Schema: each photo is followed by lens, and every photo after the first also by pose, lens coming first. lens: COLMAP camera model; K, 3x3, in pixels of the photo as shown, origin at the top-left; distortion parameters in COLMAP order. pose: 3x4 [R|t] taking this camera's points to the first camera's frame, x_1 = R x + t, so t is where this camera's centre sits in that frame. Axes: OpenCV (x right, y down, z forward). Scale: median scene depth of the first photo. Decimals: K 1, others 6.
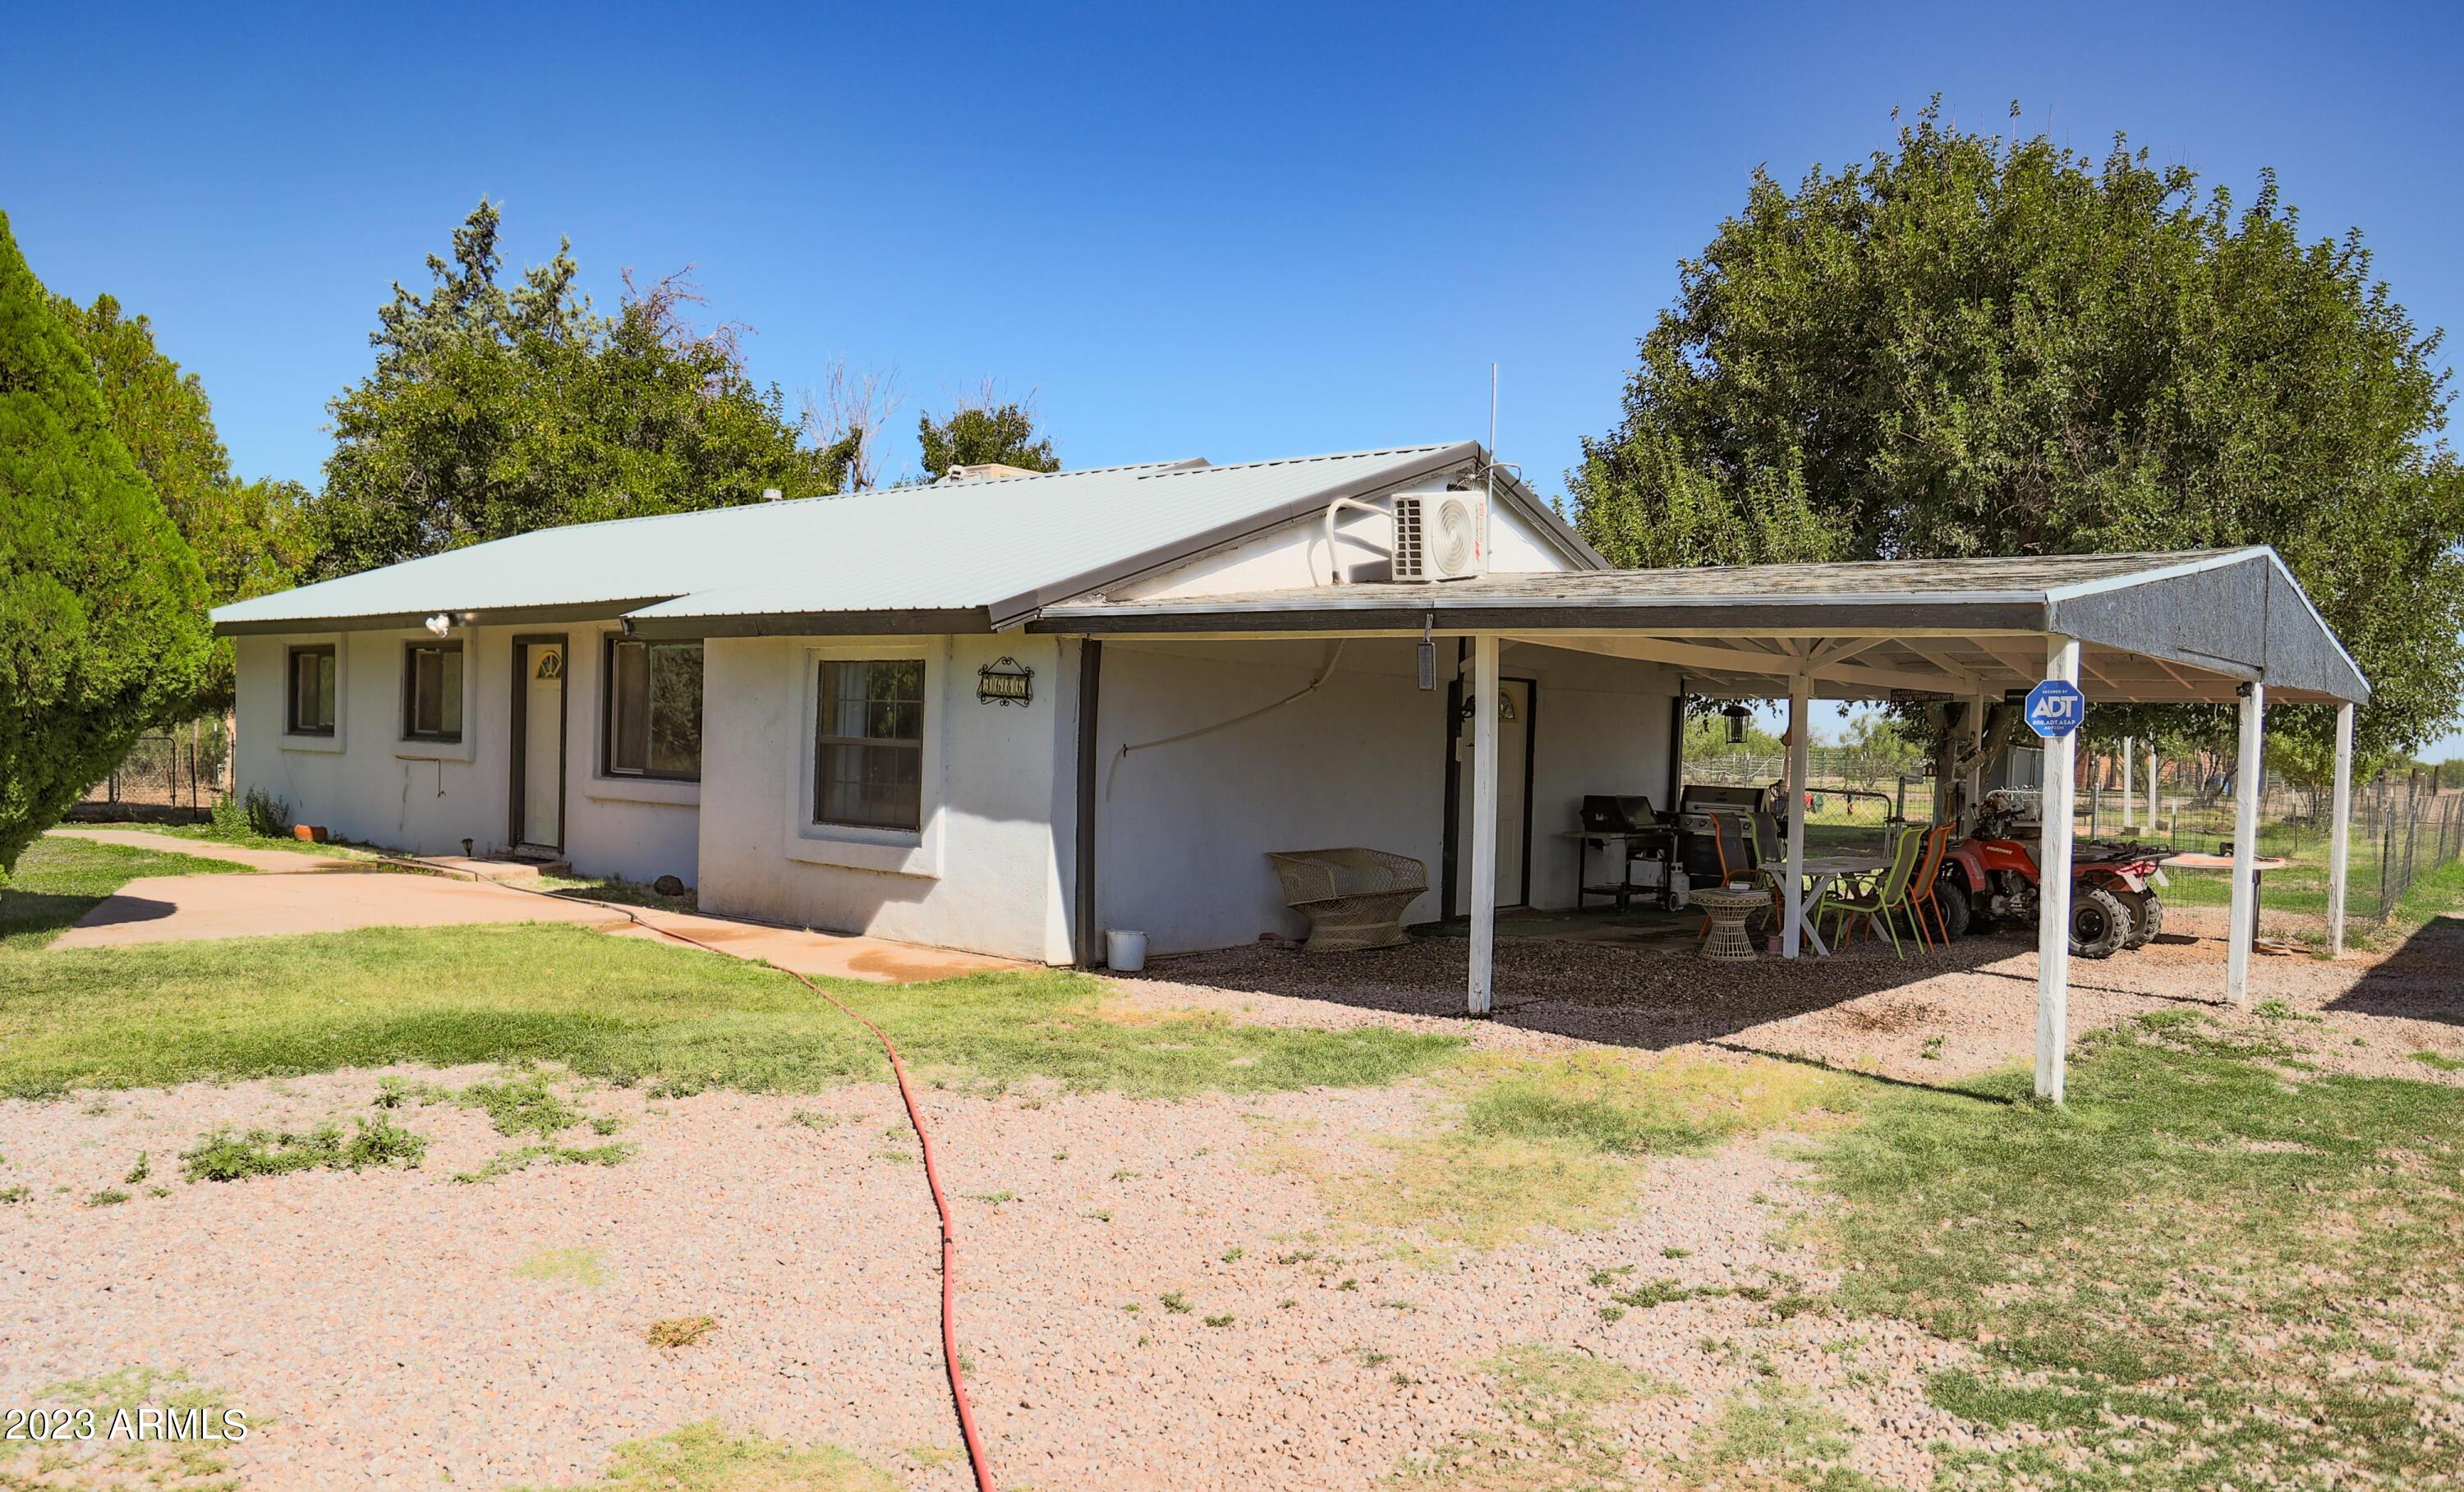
lens RADIAL K [[1820.4, 0, 1235.3], [0, 1820.4, 785.7], [0, 0, 1]] dist [0.002177, 0.002884]
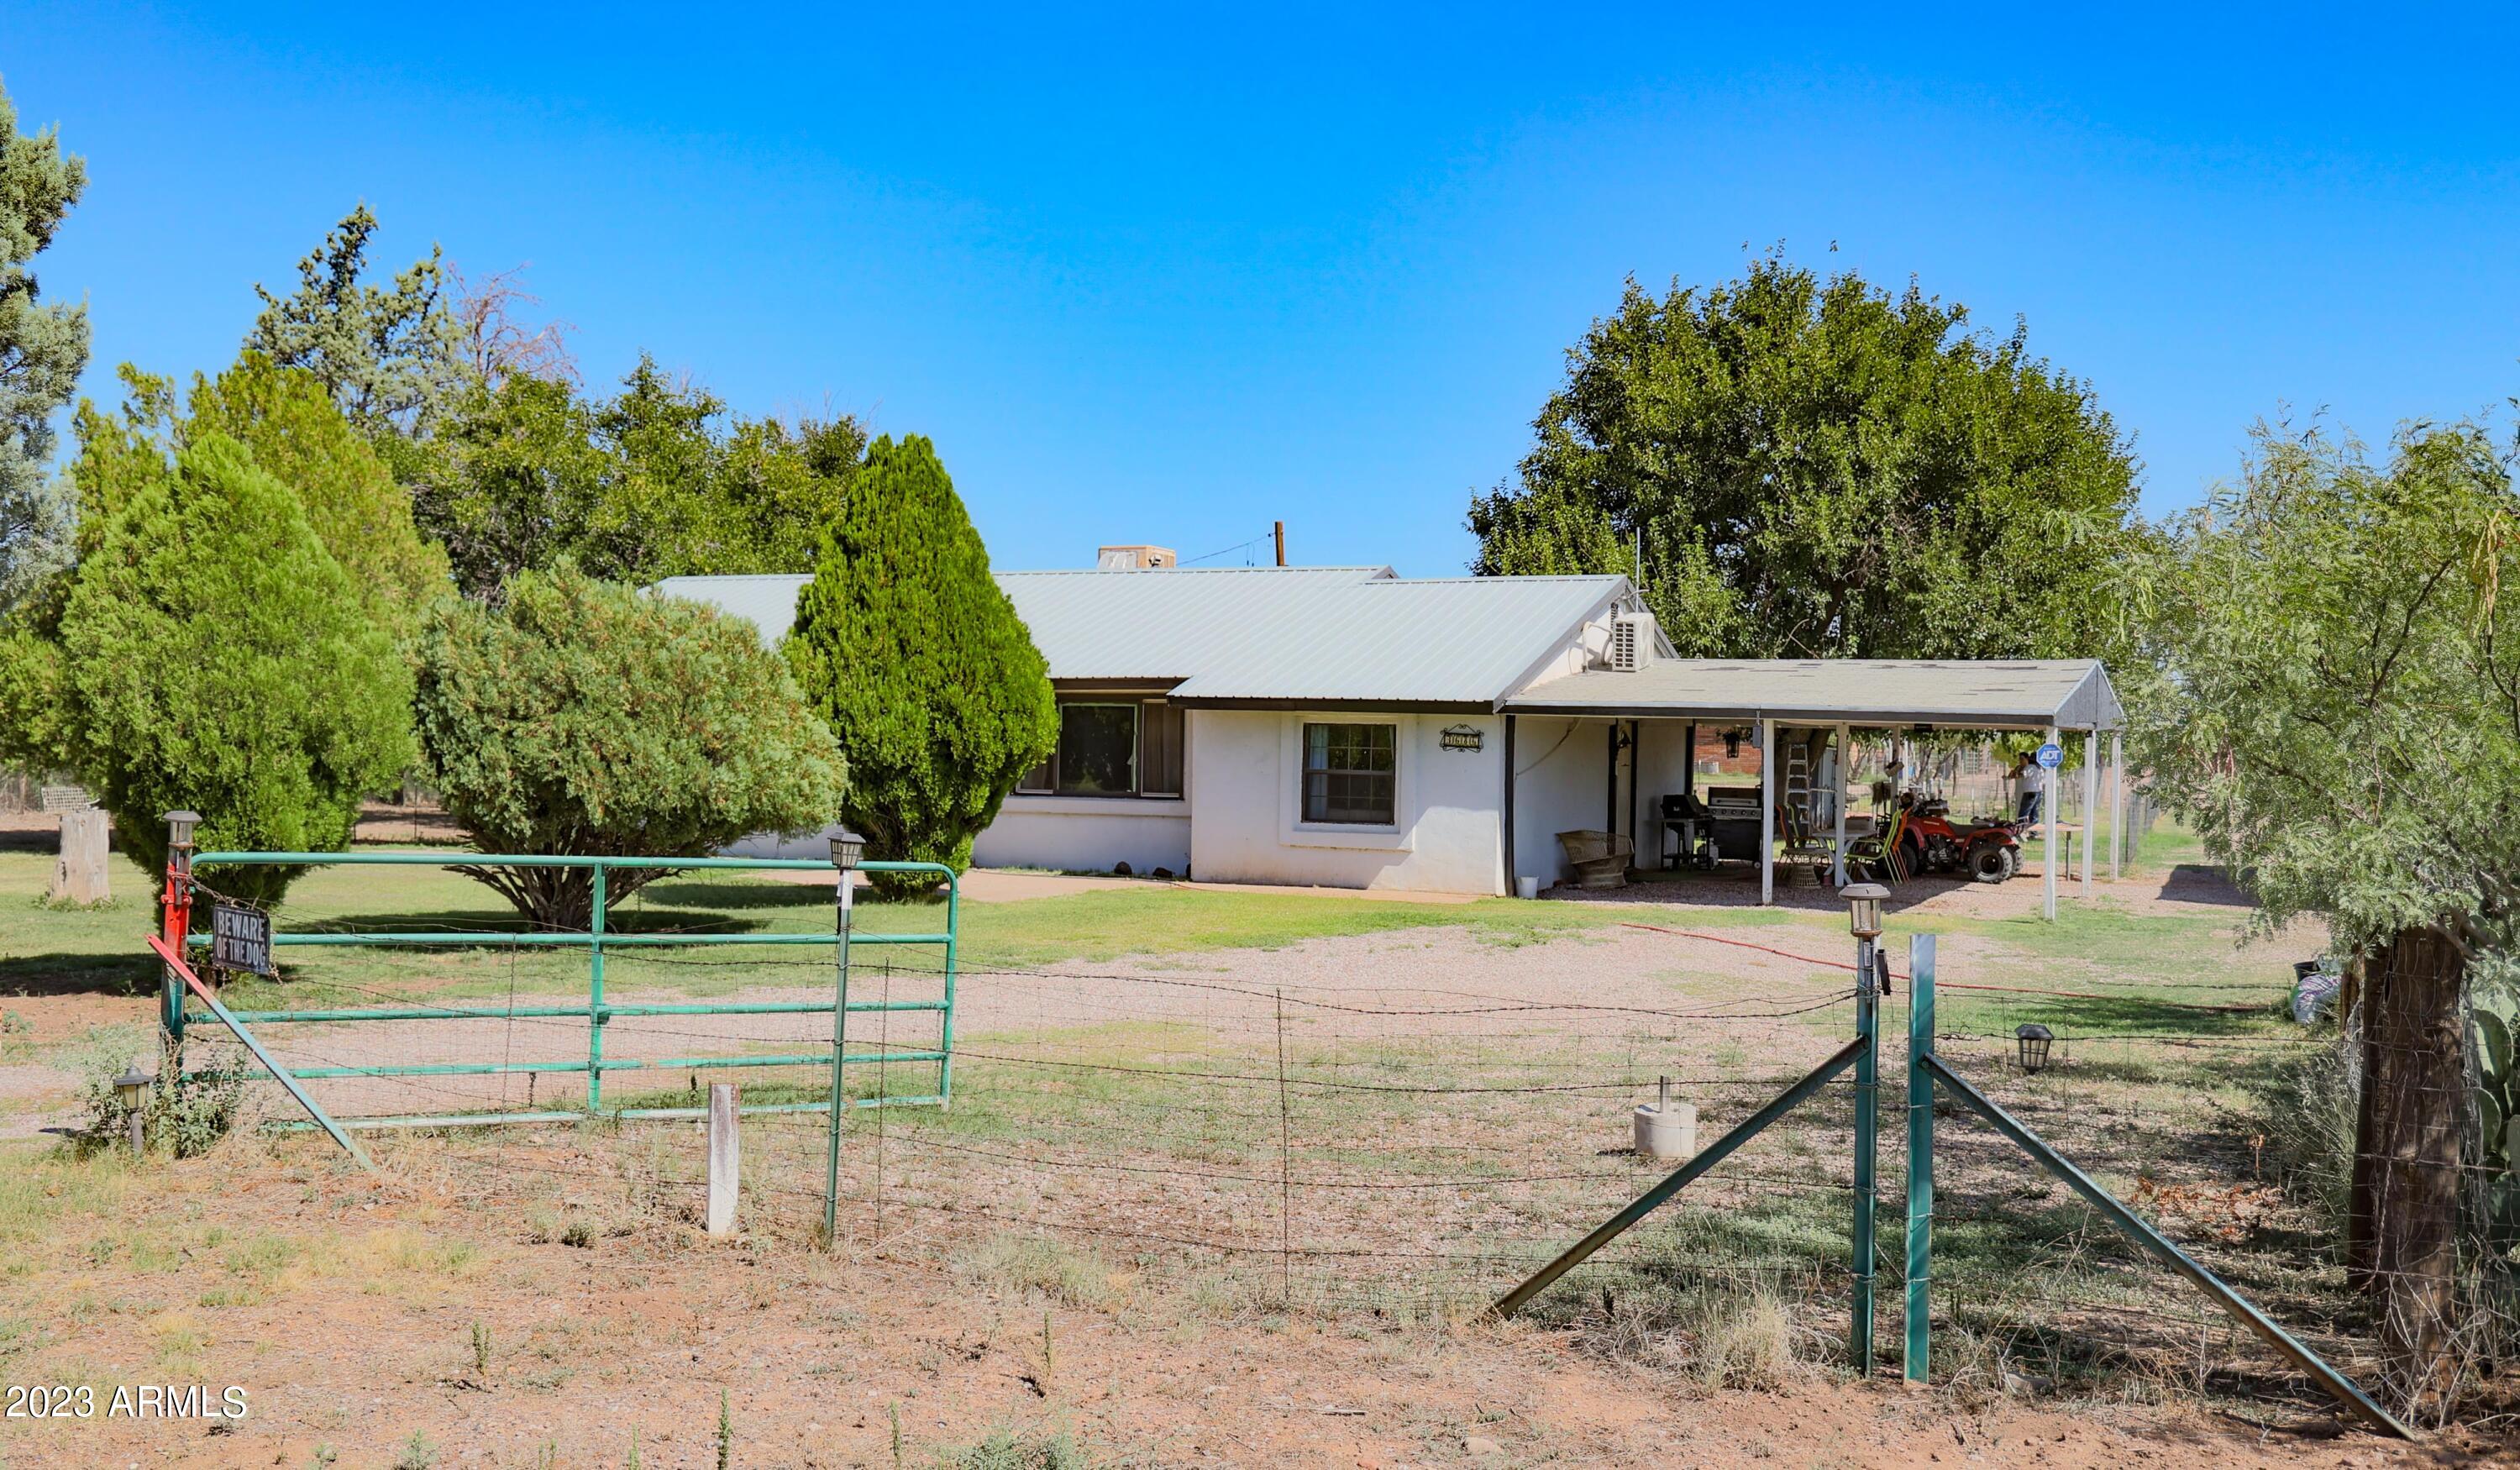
lens RADIAL K [[2210.4, 0, 1258.9], [0, 2210.4, 816.7], [0, 0, 1]] dist [0.096816, 0.001490]
pose [[0.971886, -0.021678, 0.234451, -0.403873], [0.017927, 0.999675, 0.018117, -0.011416], [-0.234767, -0.013405, 0.971959, -0.513874]]
